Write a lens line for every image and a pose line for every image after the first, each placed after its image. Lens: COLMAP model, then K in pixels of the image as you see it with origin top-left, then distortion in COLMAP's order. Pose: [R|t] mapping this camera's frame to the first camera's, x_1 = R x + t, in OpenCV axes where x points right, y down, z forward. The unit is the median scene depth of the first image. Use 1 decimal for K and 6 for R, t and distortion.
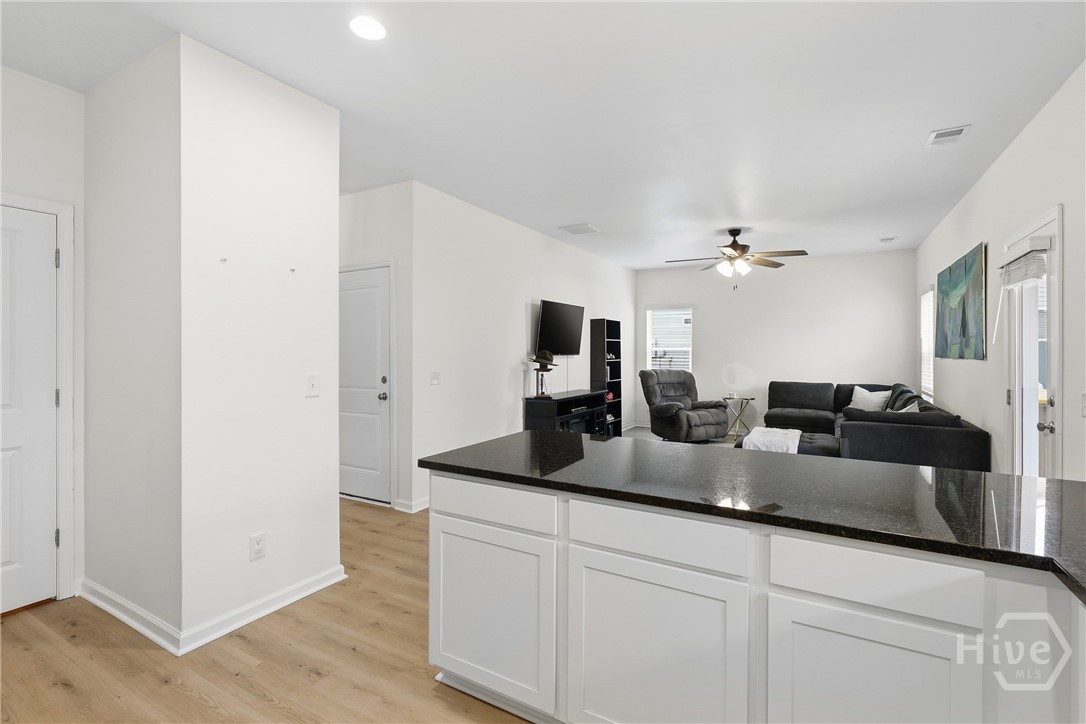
lens RADIAL K [[501.7, 0, 545.2], [0, 501.7, 356.4], [0, 0, 1]] dist [-0.001616, -0.000185]
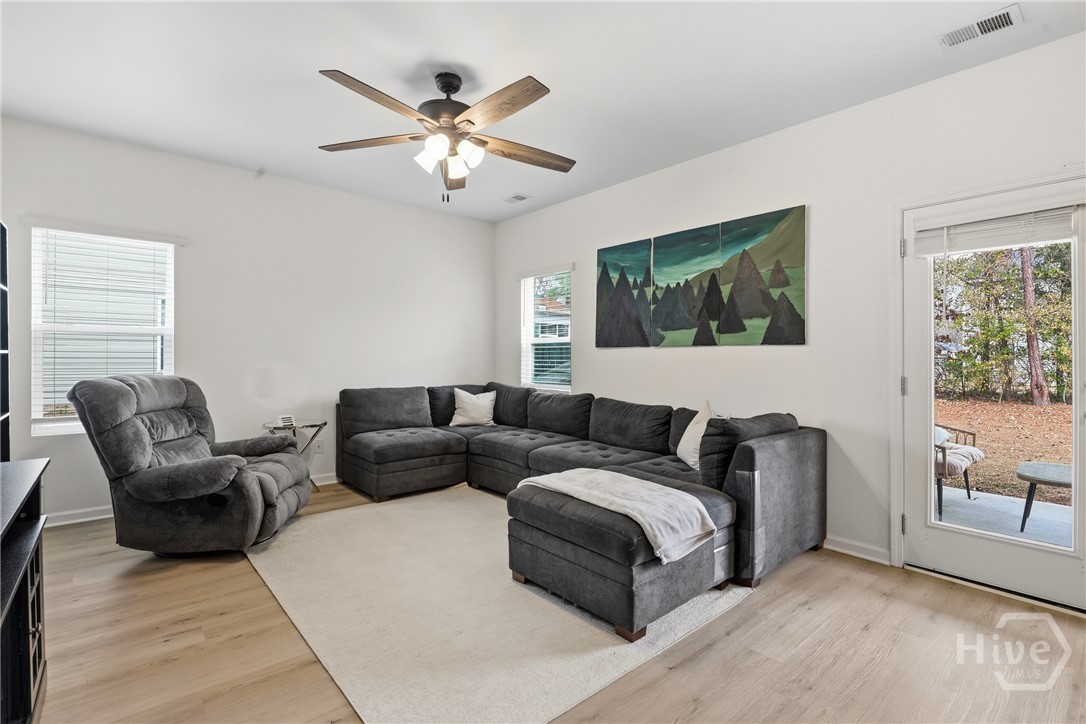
lens RADIAL K [[501.7, 0, 545.2], [0, 501.7, 356.4], [0, 0, 1]] dist [-0.001616, -0.000185]
pose [[0.330377, -0.000262, 0.943849, -0.037571], [0.006932, 0.999974, -0.002149, 0.013445], [-0.943824, 0.007253, 0.330370, 0.599222]]
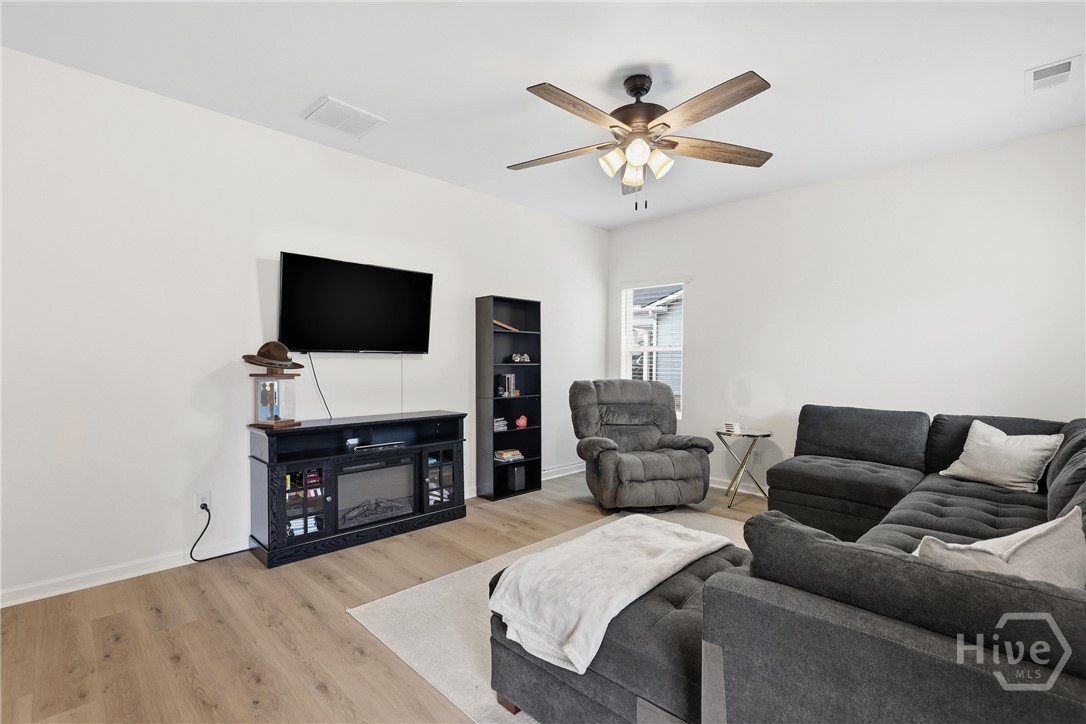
lens RADIAL K [[503.8, 0, 546.3], [0, 503.8, 376.9], [0, 0, 1]] dist [0.004429, 0.000561]
pose [[0.965104, 0.012051, -0.261589, 0.336453], [-0.007314, 0.999791, 0.019073, 0.011402], [0.261765, -0.016494, 0.964991, 0.413915]]
